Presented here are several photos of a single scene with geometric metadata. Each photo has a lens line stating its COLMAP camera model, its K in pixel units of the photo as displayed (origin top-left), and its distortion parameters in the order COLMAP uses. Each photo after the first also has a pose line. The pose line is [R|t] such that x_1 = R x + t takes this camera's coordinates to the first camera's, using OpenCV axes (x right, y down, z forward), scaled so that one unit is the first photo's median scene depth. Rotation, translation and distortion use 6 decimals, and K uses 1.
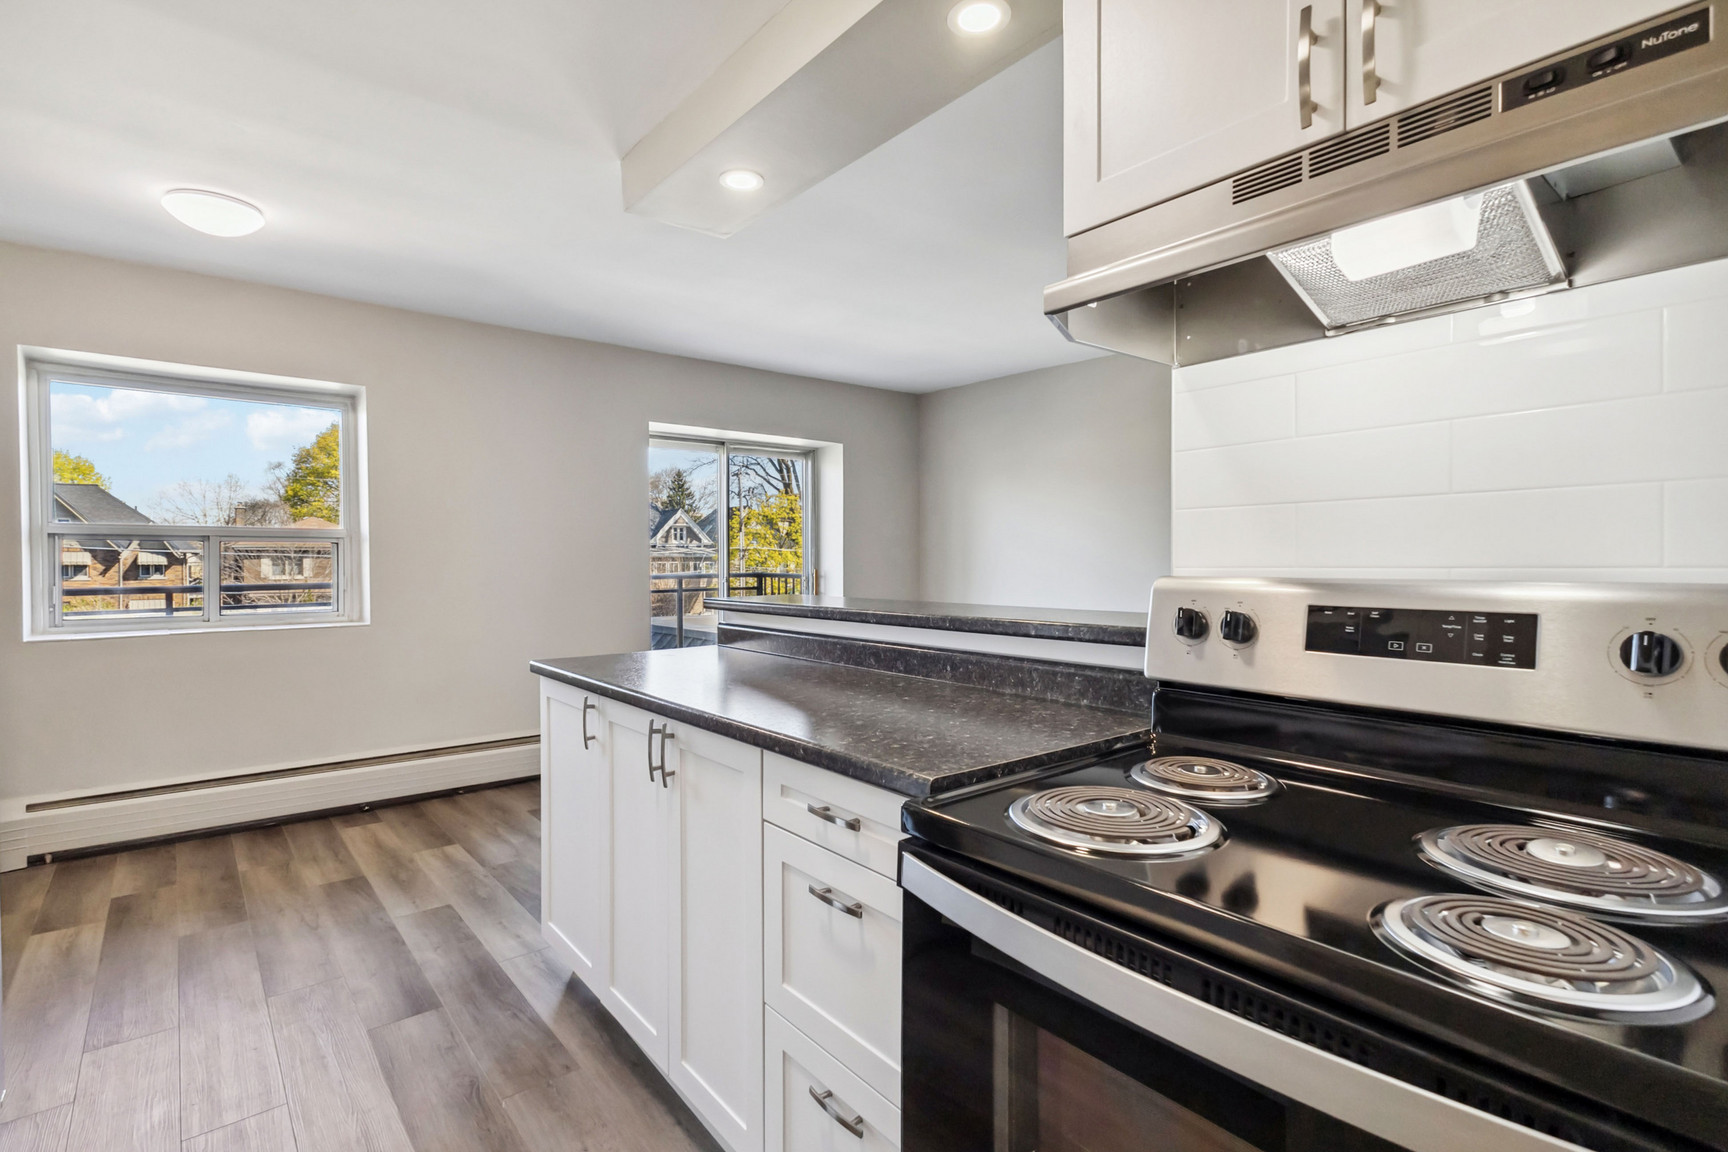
lens RADIAL K [[817.2, 0, 862.5], [0, 817.2, 560.7], [0, 0, 1]] dist [0.027824, -0.007522]
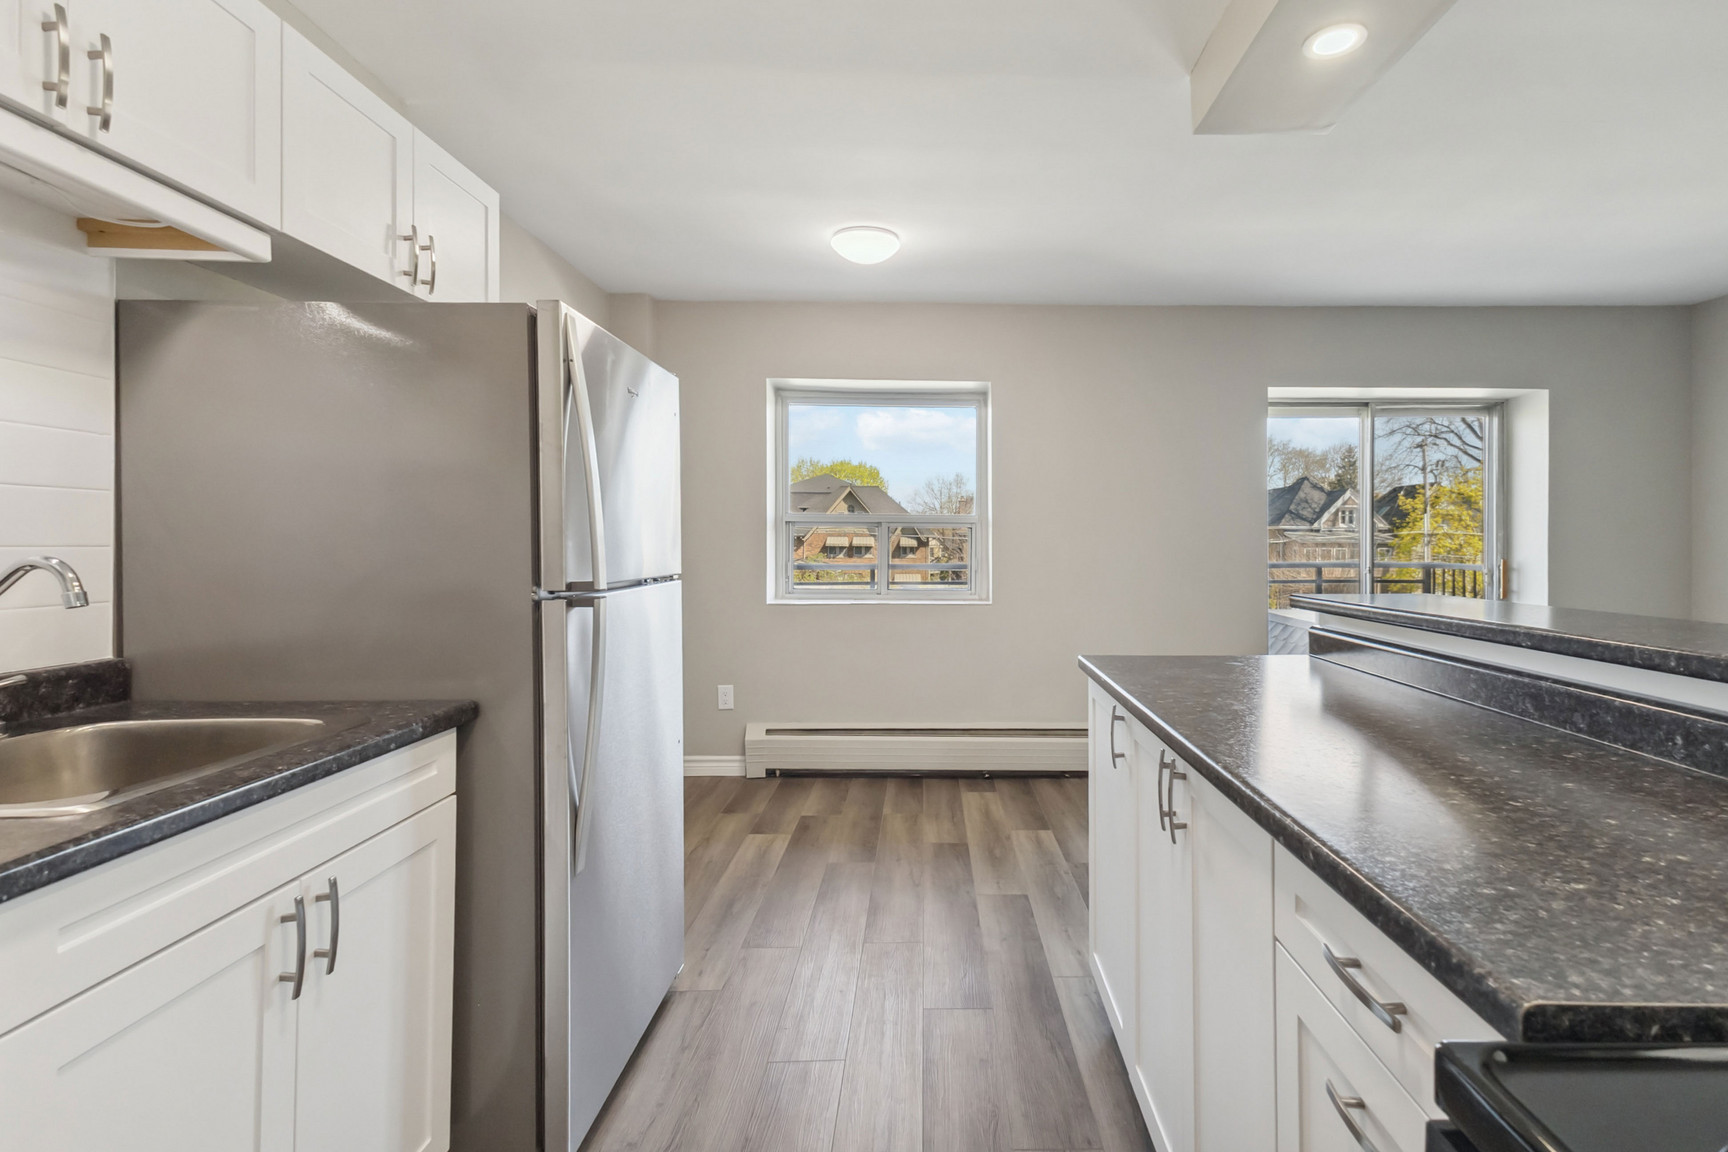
lens RADIAL K [[843.1, 0, 955.1], [0, 843.1, 539.7], [0, 0, 1]] dist [0.017076, 0.000043]
pose [[0.791611, 0.003303, -0.611016, 0.036751], [-0.007907, 0.999957, -0.004839, -0.000098], [0.610974, 0.008662, 0.791603, 0.120874]]
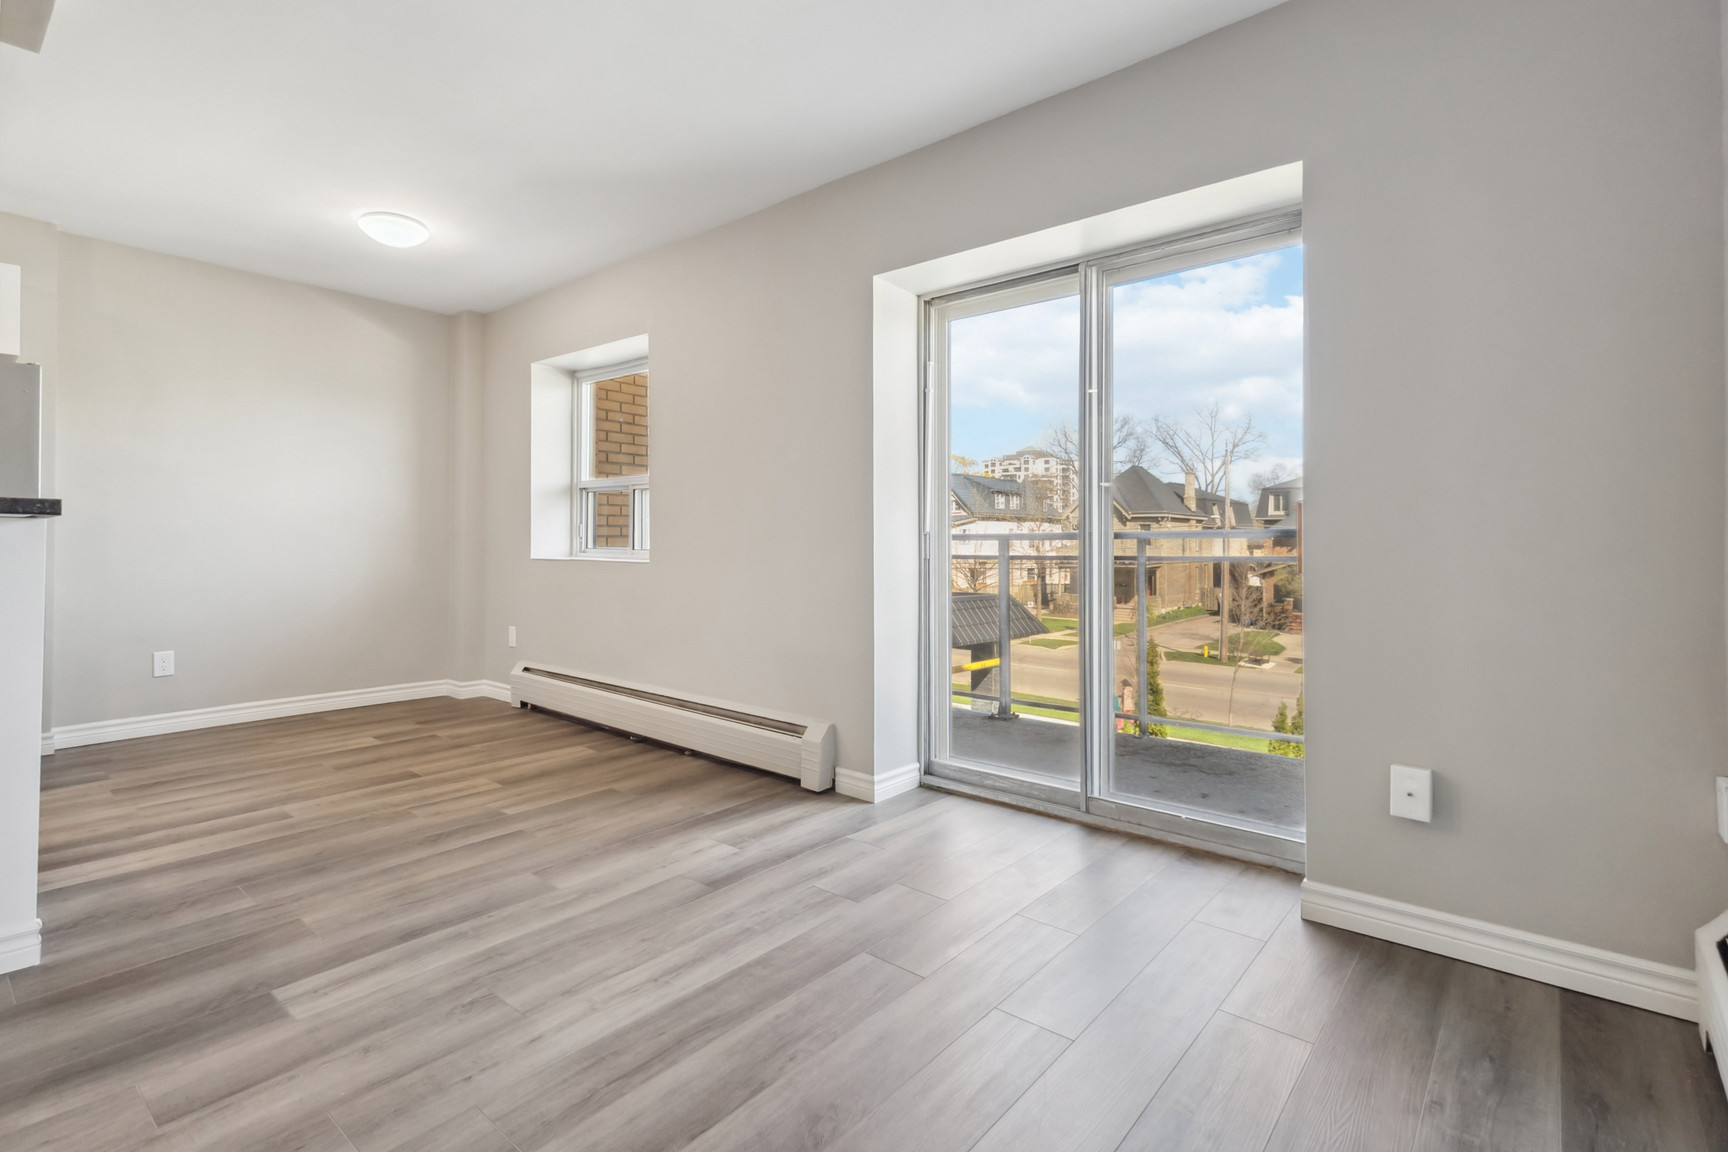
lens RADIAL K [[810.8, 0, 863.1], [0, 810.8, 536.0], [0, 0, 1]] dist [0.022337, -0.000903]
pose [[0.181277, -0.005926, -0.983414, 0.514583], [-0.009531, 0.999924, -0.007782, 0.056871], [0.983386, 0.010784, 0.181206, 1.228903]]
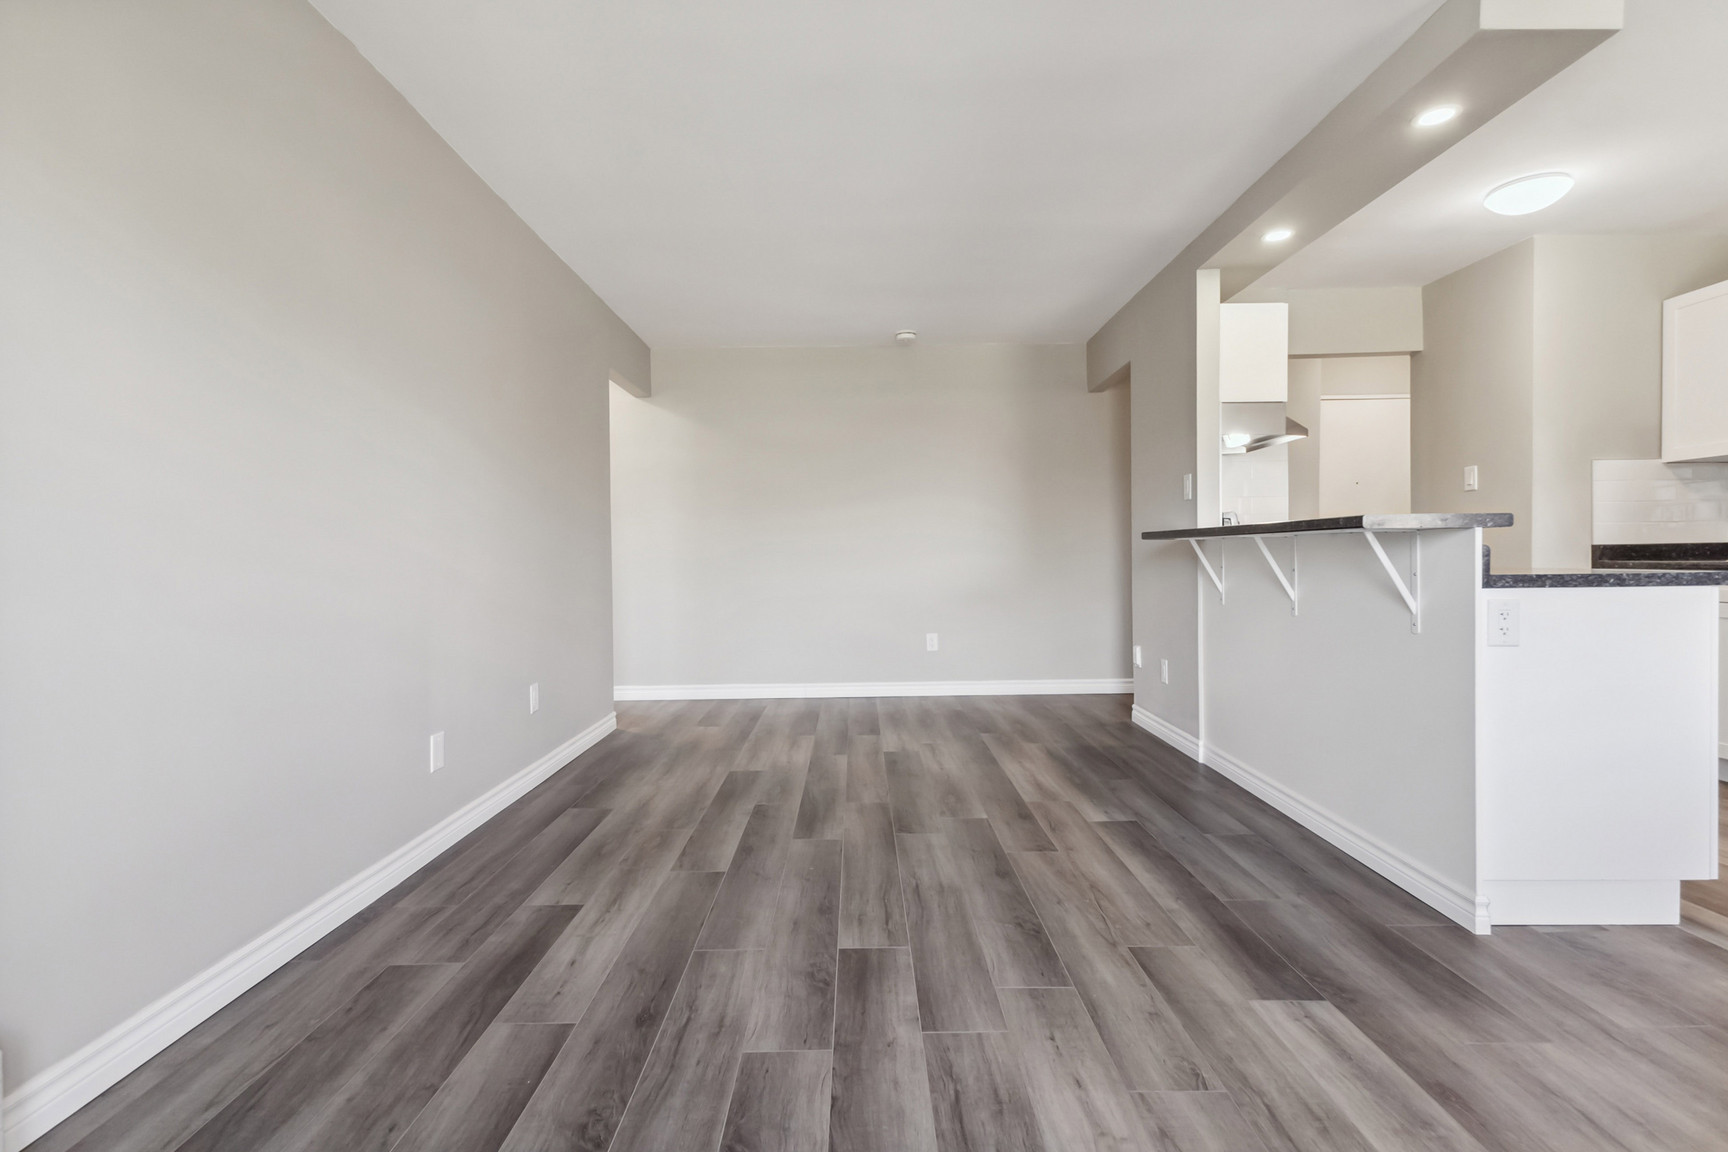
lens RADIAL K [[803.7, 0, 865.5], [0, 803.7, 570.7], [0, 0, 1]] dist [0.025449, -0.006900]
pose [[-0.774484, 0.002590, 0.632589, -0.159001], [0.017642, 0.999691, 0.017507, 0.059662], [-0.632348, 0.024719, -0.774290, 1.527783]]
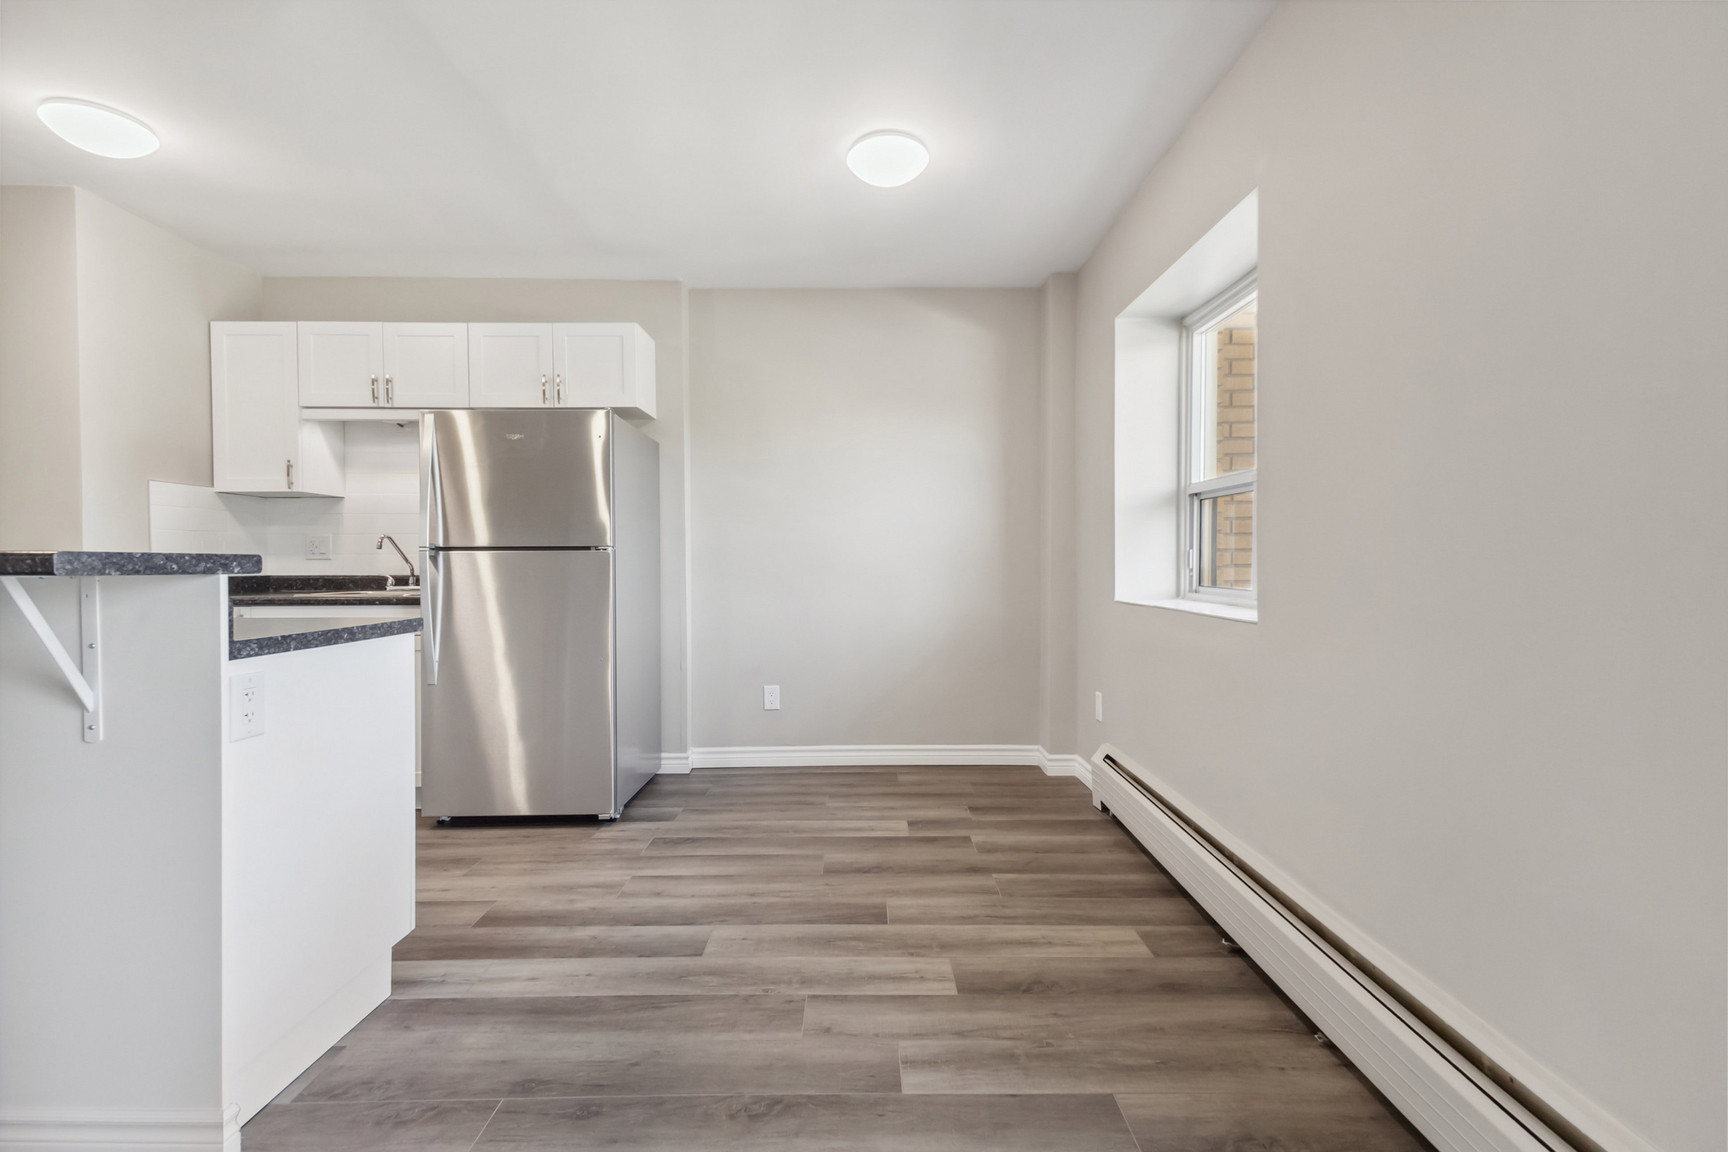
lens RADIAL K [[798.8, 0, 862.6], [0, 798.8, 571.0], [0, 0, 1]] dist [0.021960, -0.001290]
pose [[-0.633843, 0.014681, -0.773322, -0.018667], [0.002656, 0.999855, 0.016804, 0.038704], [0.773457, 0.008597, -0.633791, 1.293640]]
